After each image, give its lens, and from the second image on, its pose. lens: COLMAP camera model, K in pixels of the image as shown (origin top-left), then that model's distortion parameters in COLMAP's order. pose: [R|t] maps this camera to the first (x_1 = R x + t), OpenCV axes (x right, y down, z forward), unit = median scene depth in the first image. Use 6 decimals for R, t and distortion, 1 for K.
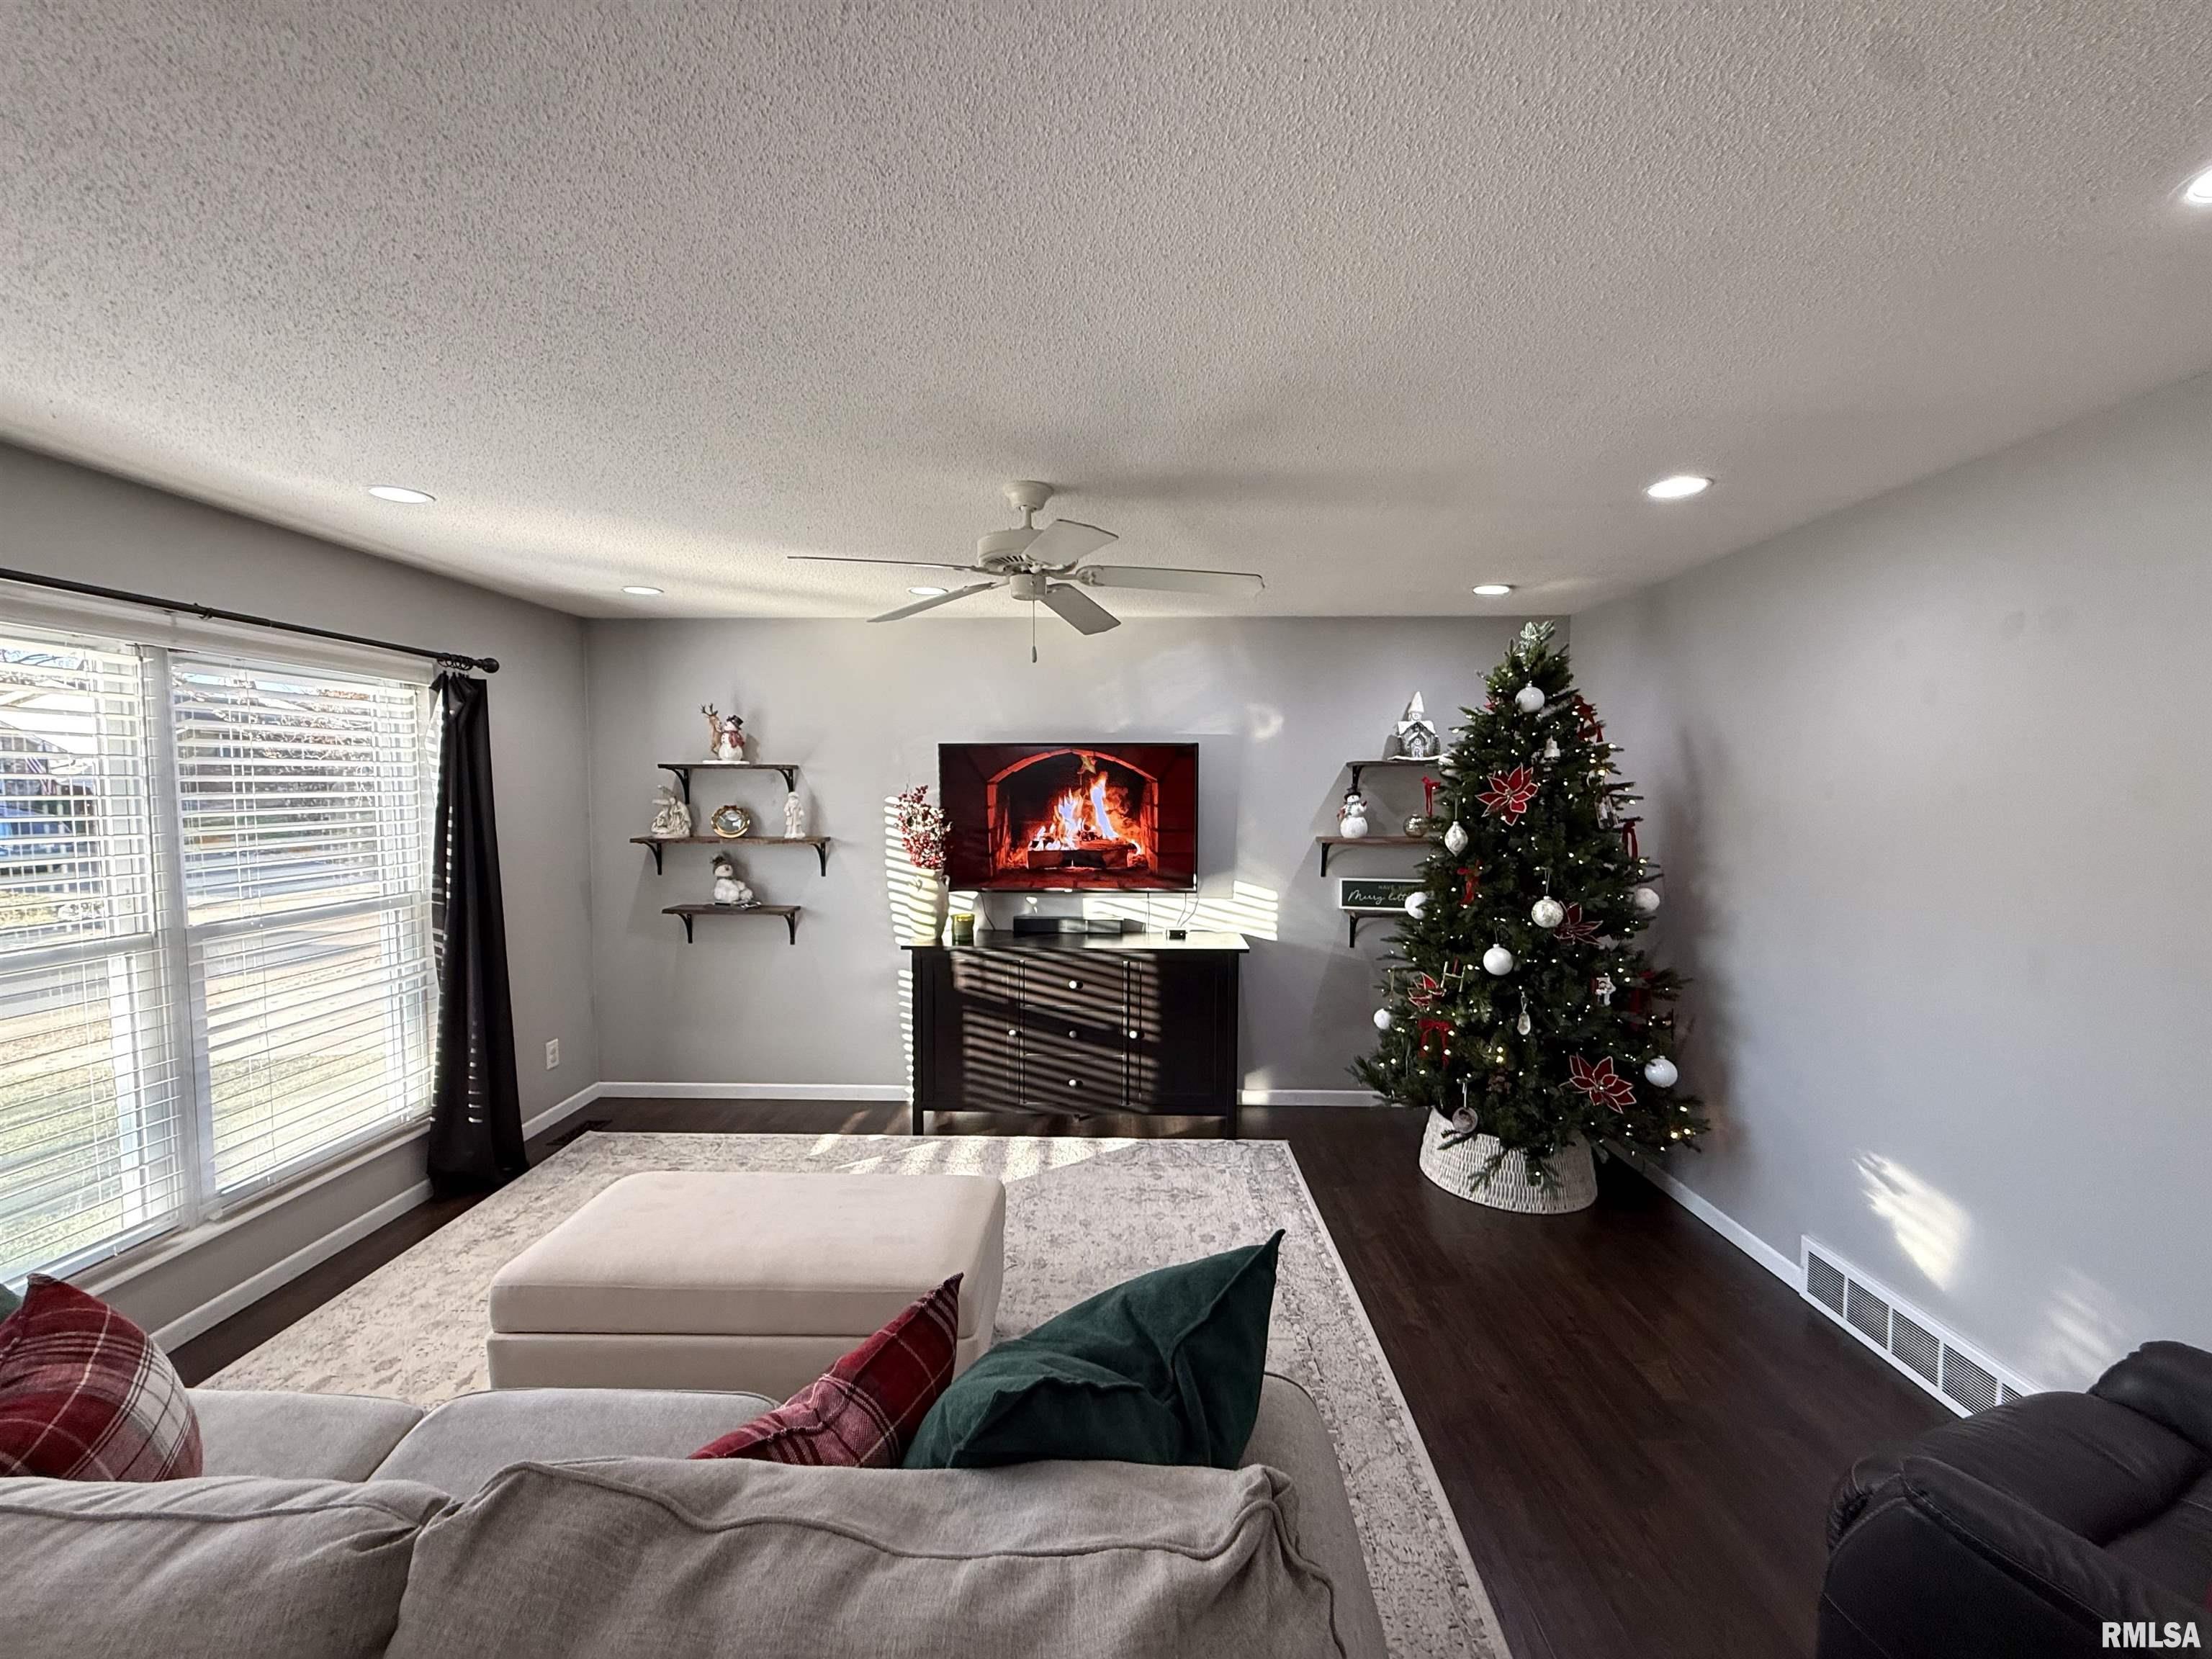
lens RADIAL K [[882.2, 0, 1106.7], [0, 882.2, 838.1], [0, 0, 1]] dist [-0.000979, 0.000196]
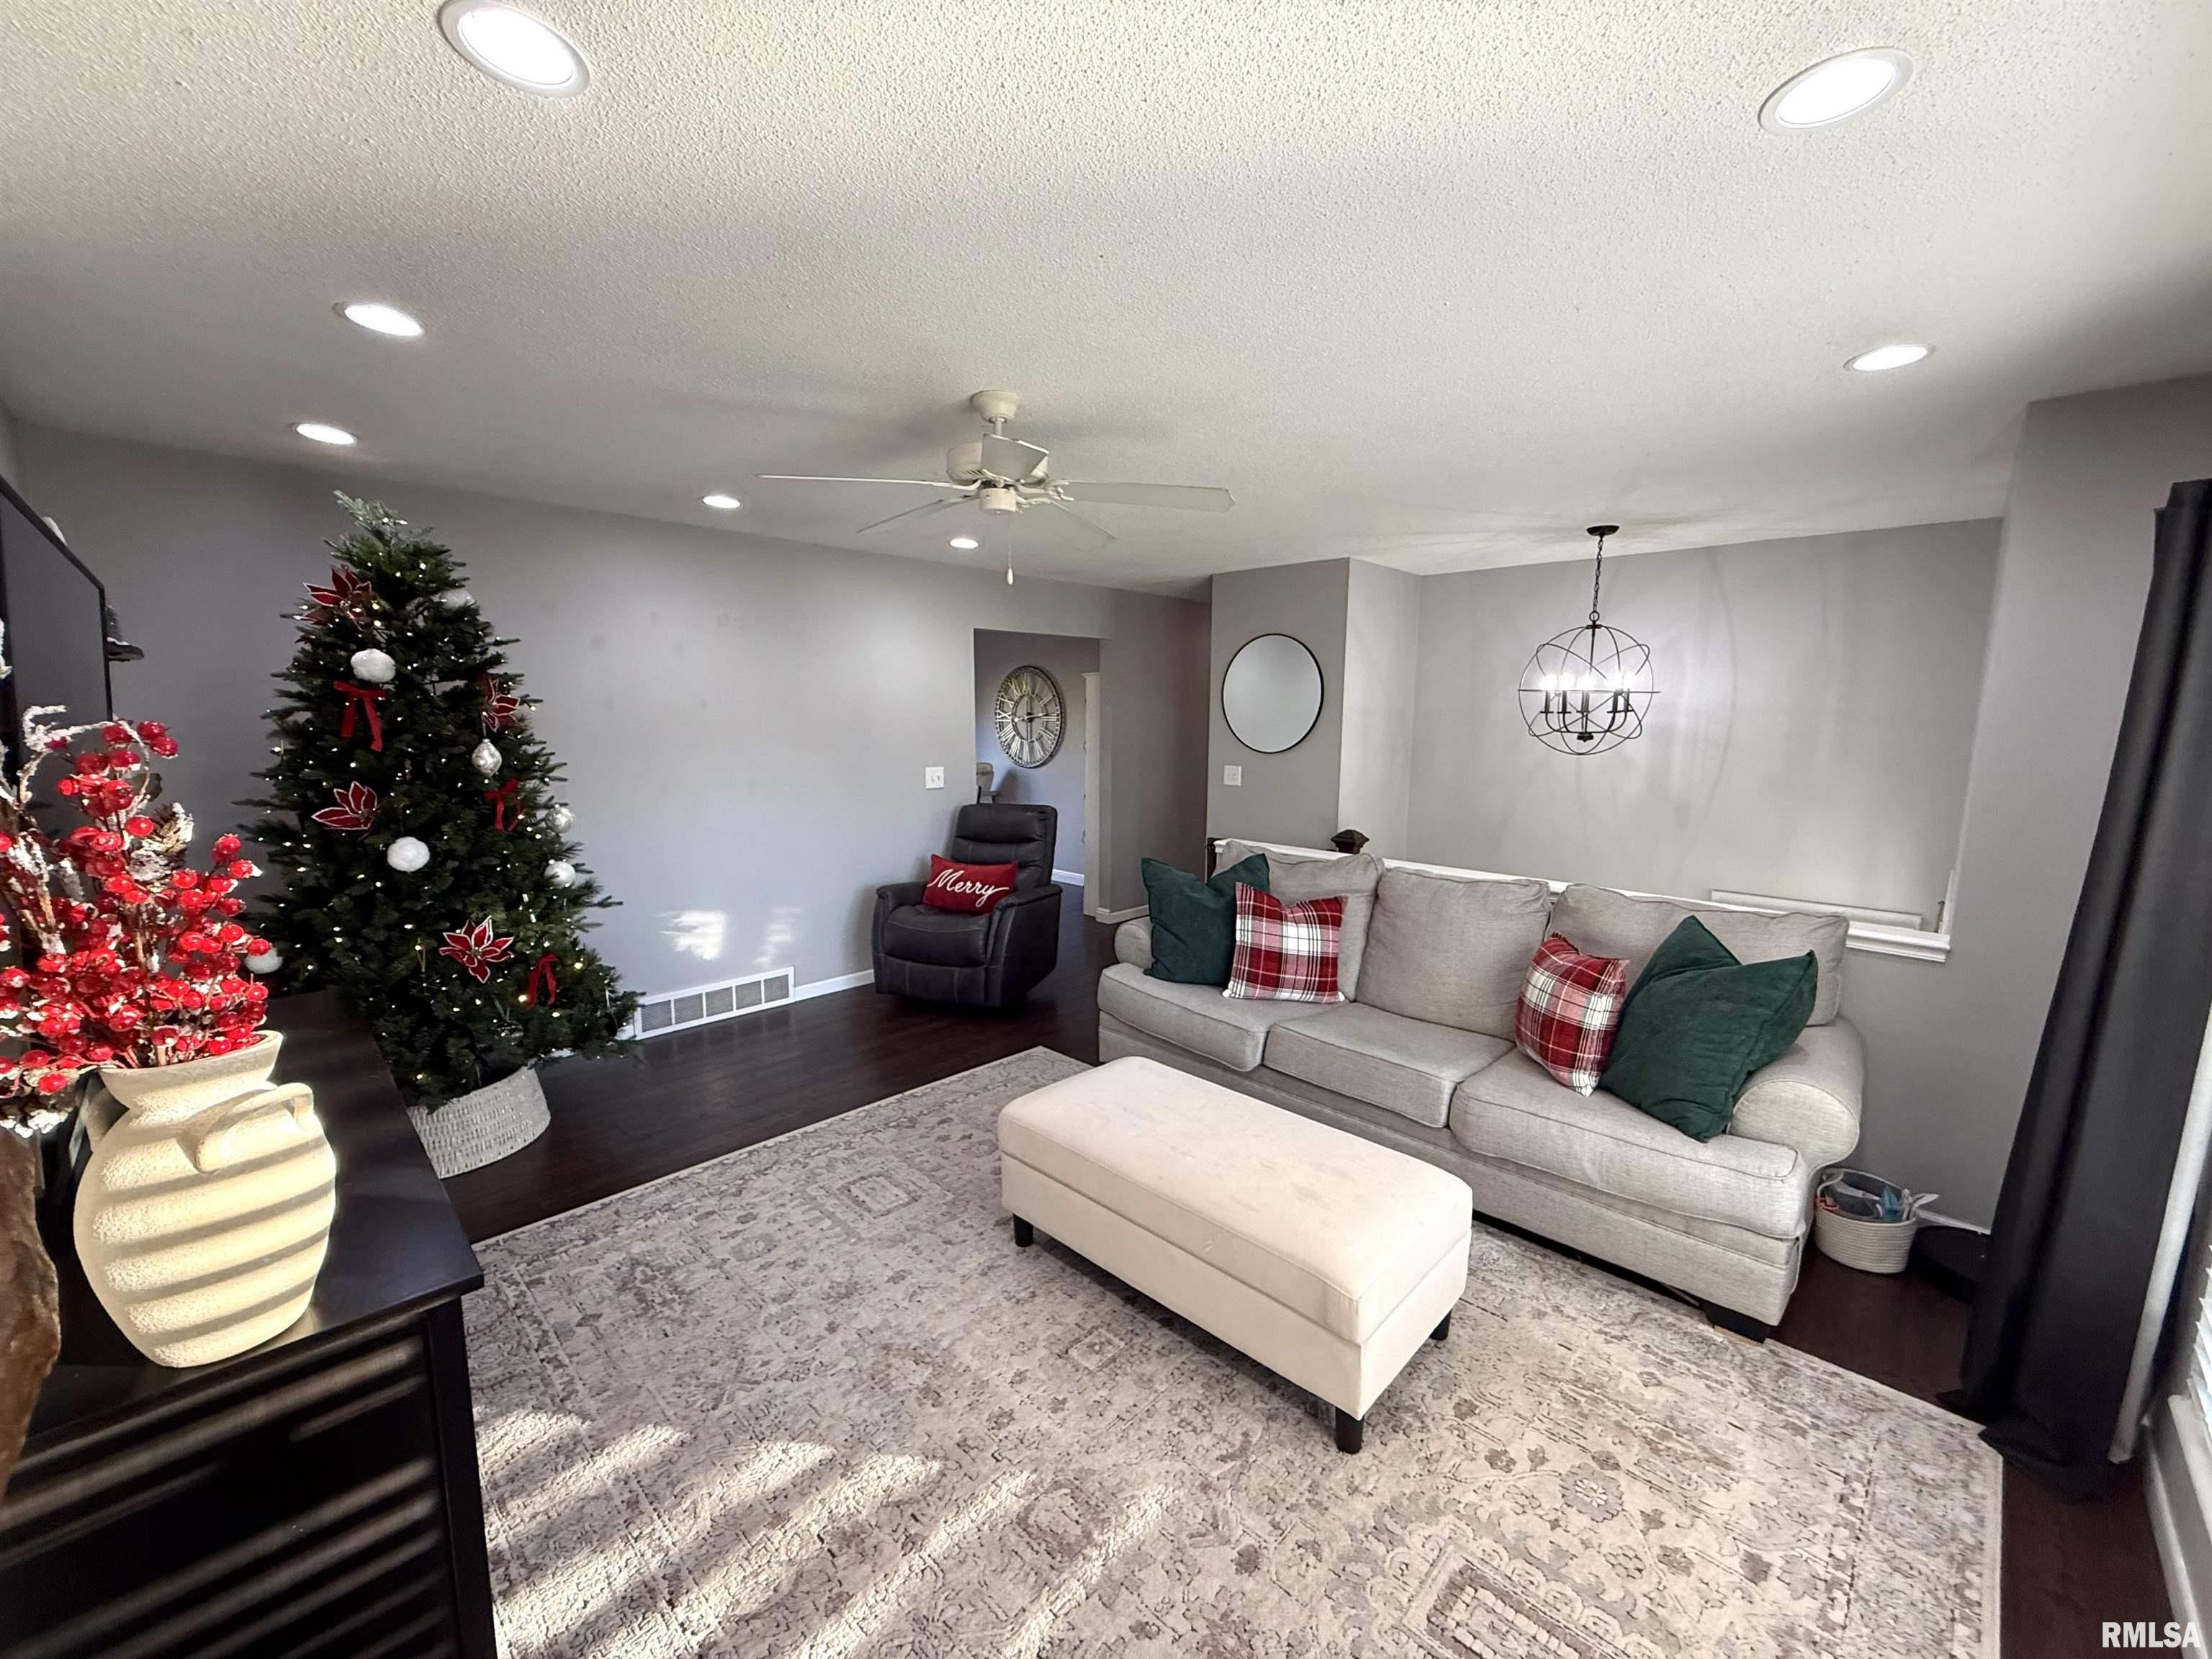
lens RADIAL K [[882.2, 0, 1108.0], [0, 882.2, 849.5], [0, 0, 1]] dist [-0.000979, 0.000196]
pose [[-0.733749, -0.118129, 0.669073, -0.549676], [0.025303, 0.979335, 0.200657, -0.056722], [-0.678950, 0.164162, -0.715596, 1.053124]]
